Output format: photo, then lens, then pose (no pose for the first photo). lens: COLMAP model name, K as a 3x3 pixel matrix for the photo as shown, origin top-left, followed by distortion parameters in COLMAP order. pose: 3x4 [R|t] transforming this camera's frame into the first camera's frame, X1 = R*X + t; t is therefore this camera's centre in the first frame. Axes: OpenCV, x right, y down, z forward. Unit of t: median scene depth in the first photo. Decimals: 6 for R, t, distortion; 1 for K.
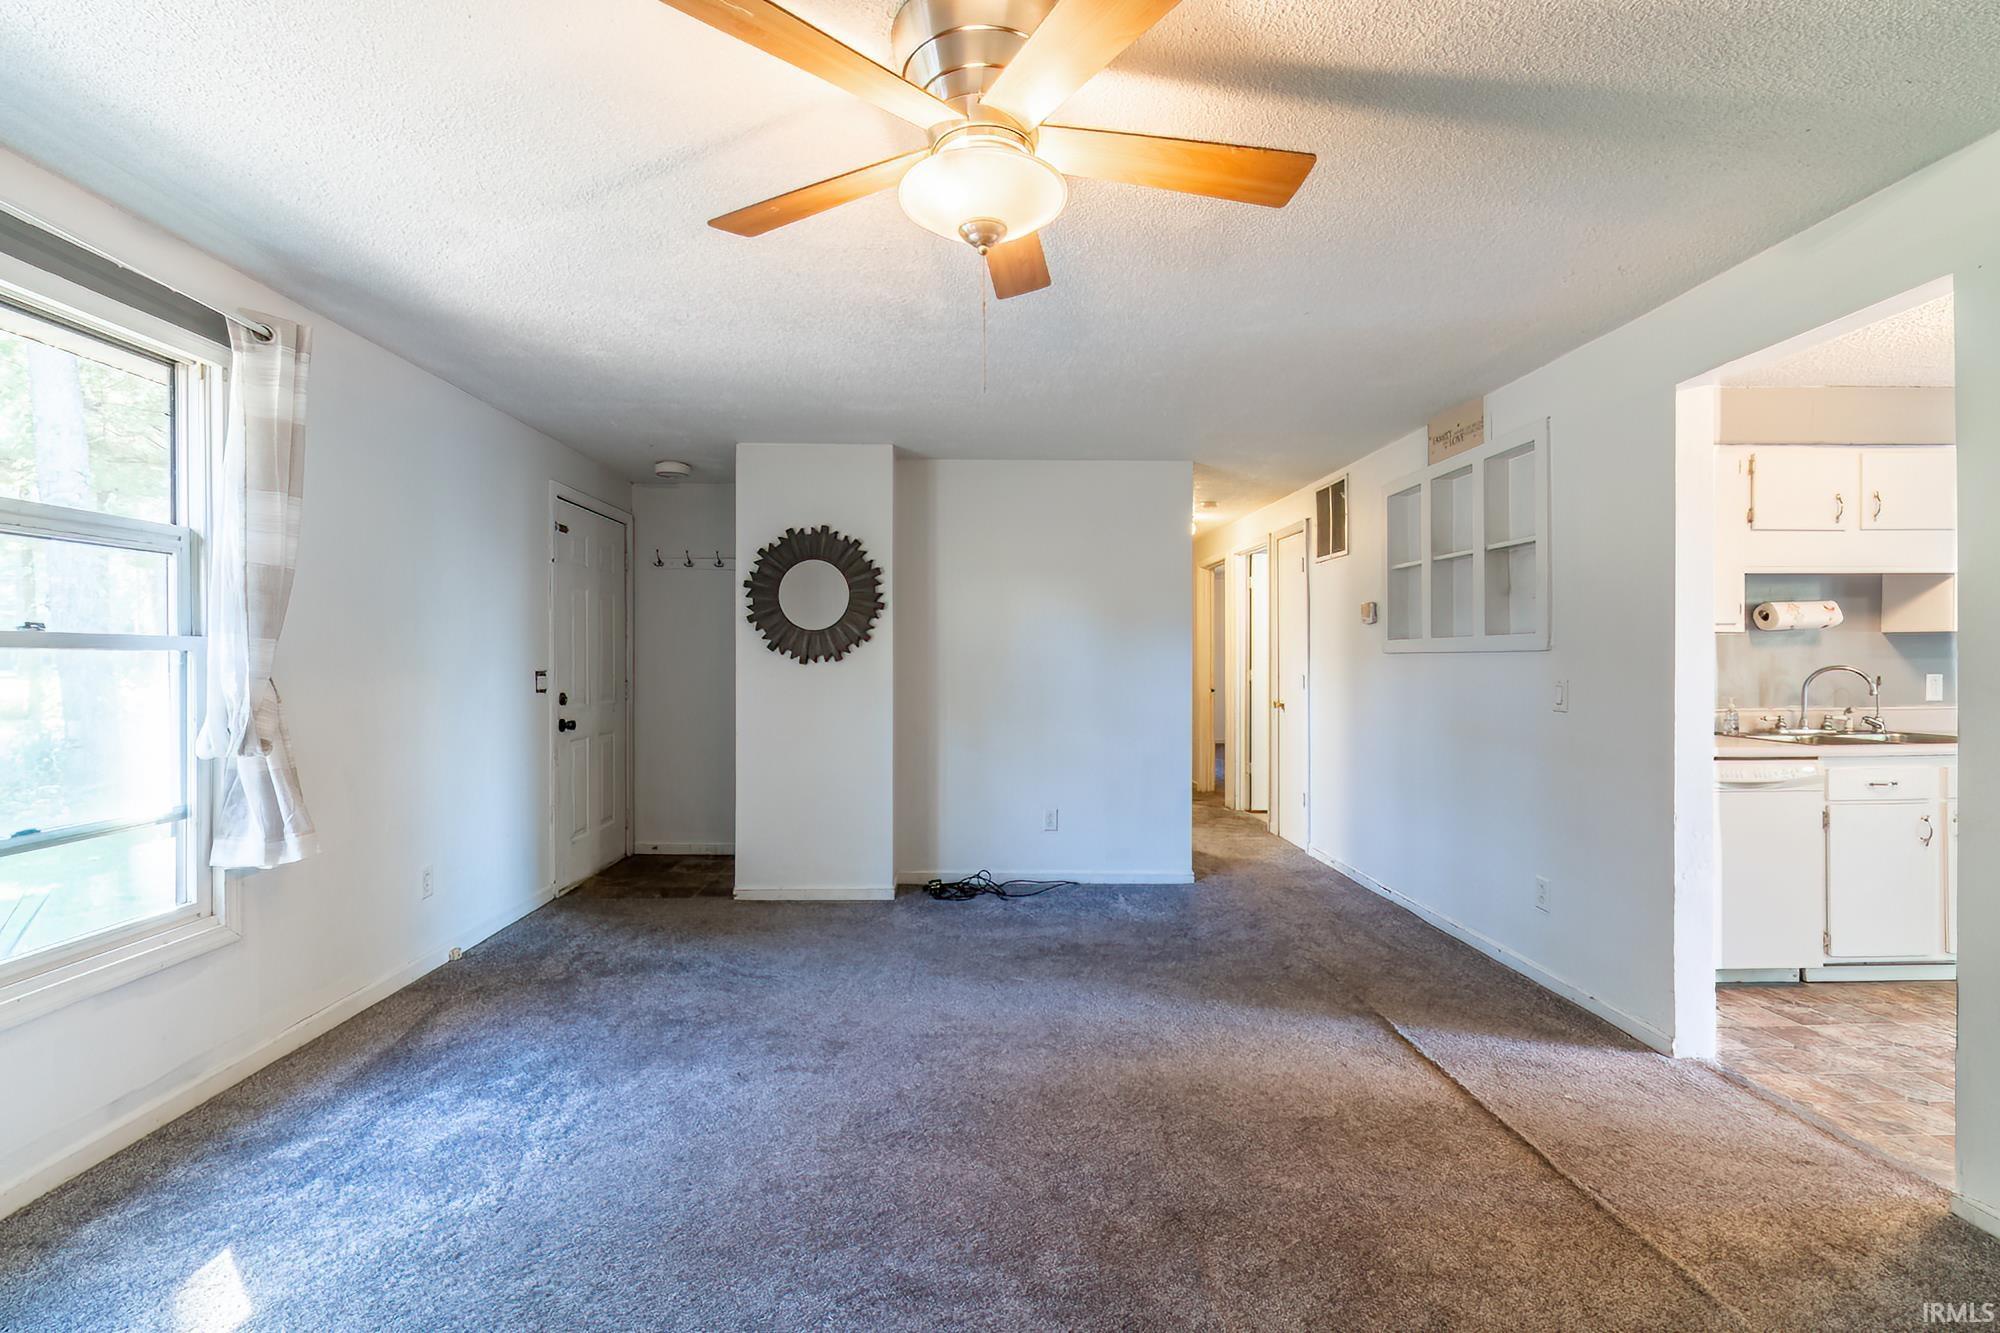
lens RADIAL K [[876.4, 0, 1001.4], [0, 876.4, 668.7], [0, 0, 1]] dist [-0.006955, 0.001781]
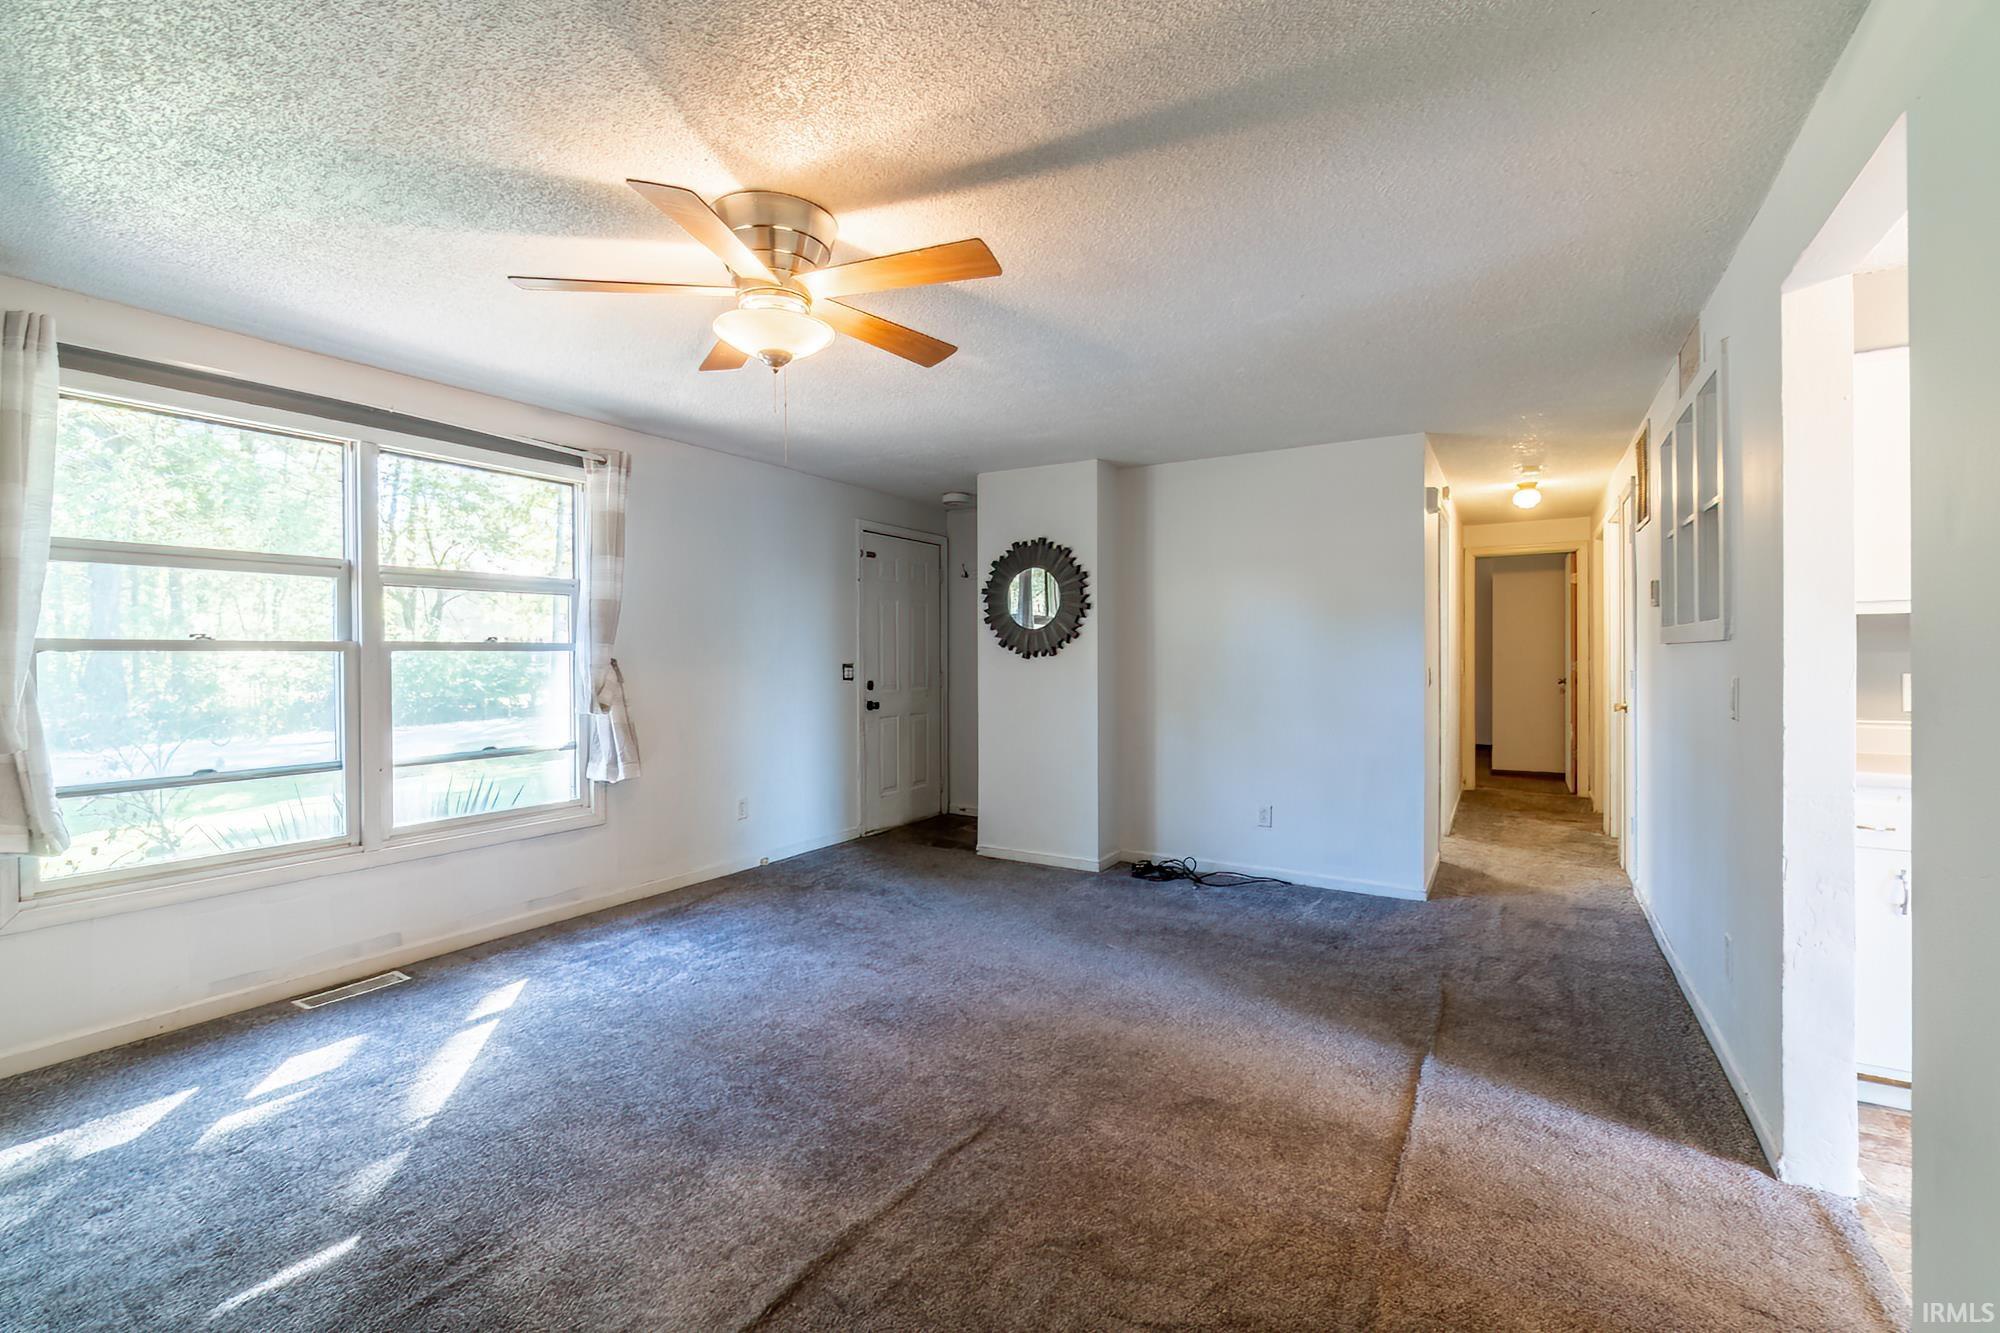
lens RADIAL K [[876.4, 0, 976.9], [0, 876.4, 668.8], [0, 0, 1]] dist [-0.006955, 0.001781]
pose [[0.837324, 0.006497, -0.546668, 0.490826], [-0.002302, 0.999962, 0.008358, -0.001535], [0.546702, -0.005740, 0.837308, -0.007874]]
